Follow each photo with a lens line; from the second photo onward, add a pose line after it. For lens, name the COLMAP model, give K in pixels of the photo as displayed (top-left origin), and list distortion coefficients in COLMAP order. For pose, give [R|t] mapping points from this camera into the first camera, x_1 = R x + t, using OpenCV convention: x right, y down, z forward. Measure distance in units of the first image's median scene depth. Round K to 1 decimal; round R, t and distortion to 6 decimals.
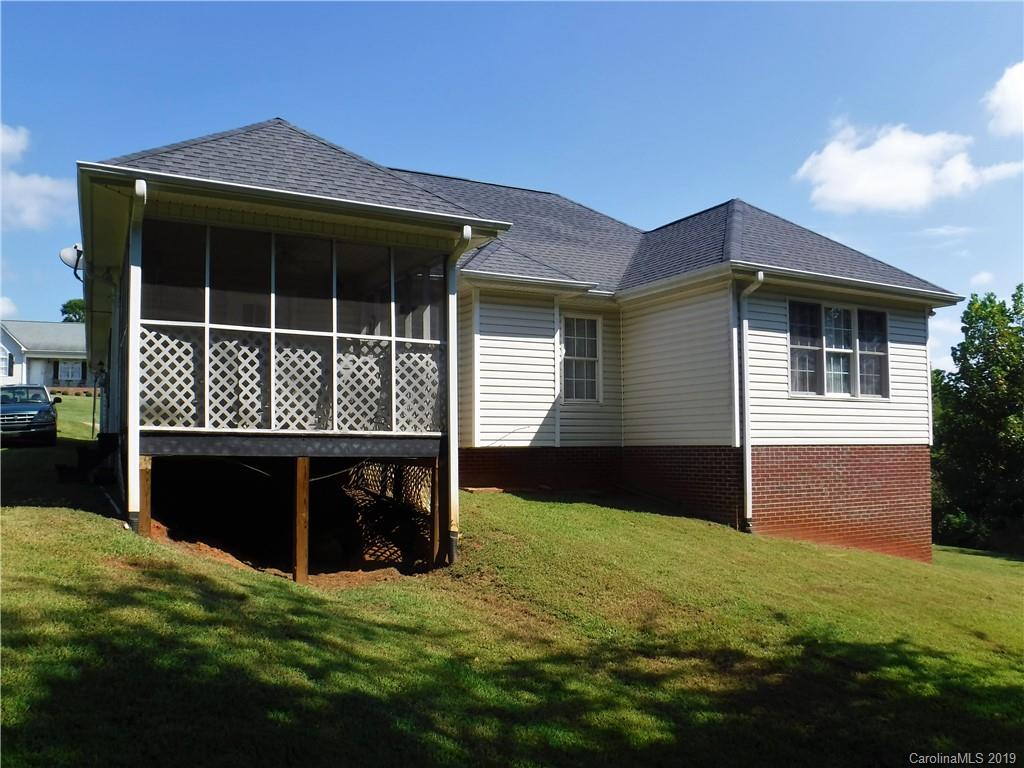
lens RADIAL K [[838.0, 0, 505.5], [0, 838.0, 387.1], [0, 0, 1]] dist [-0.089427, 0.013667]
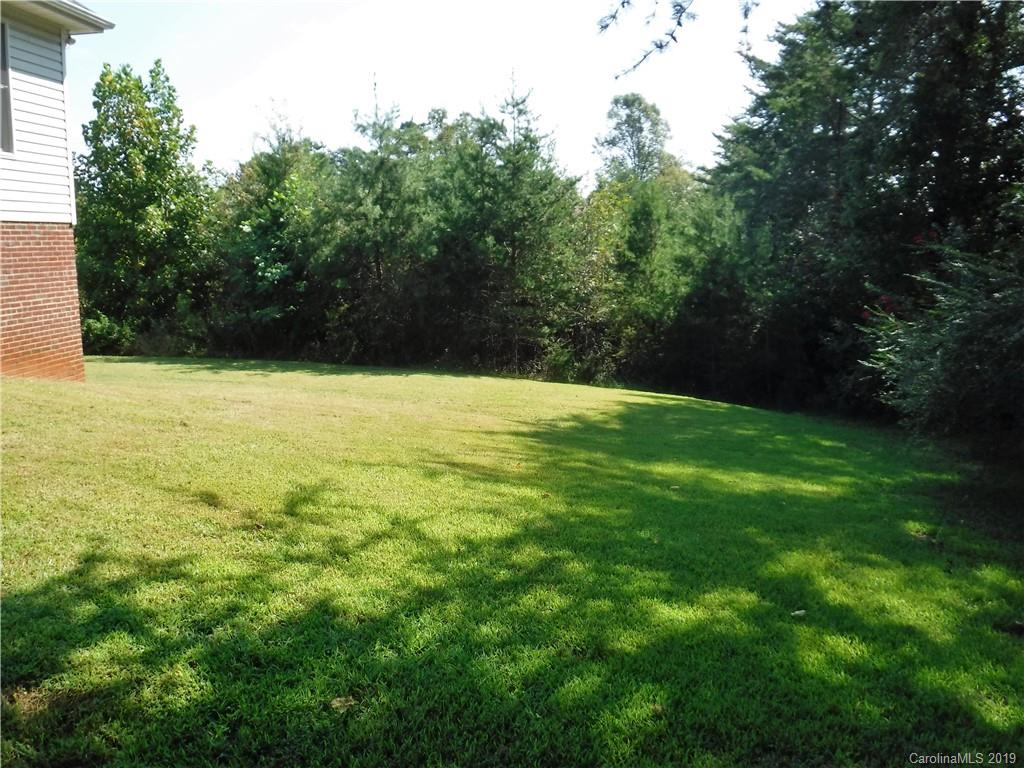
lens RADIAL K [[838.0, 0, 505.5], [0, 838.0, 387.1], [0, 0, 1]] dist [-0.089427, 0.013667]
pose [[0.555411, -0.142077, 0.819349, 0.110262], [-0.050778, 0.977664, 0.203950, 0.044428], [-0.830024, -0.154881, 0.535791, 0.256343]]
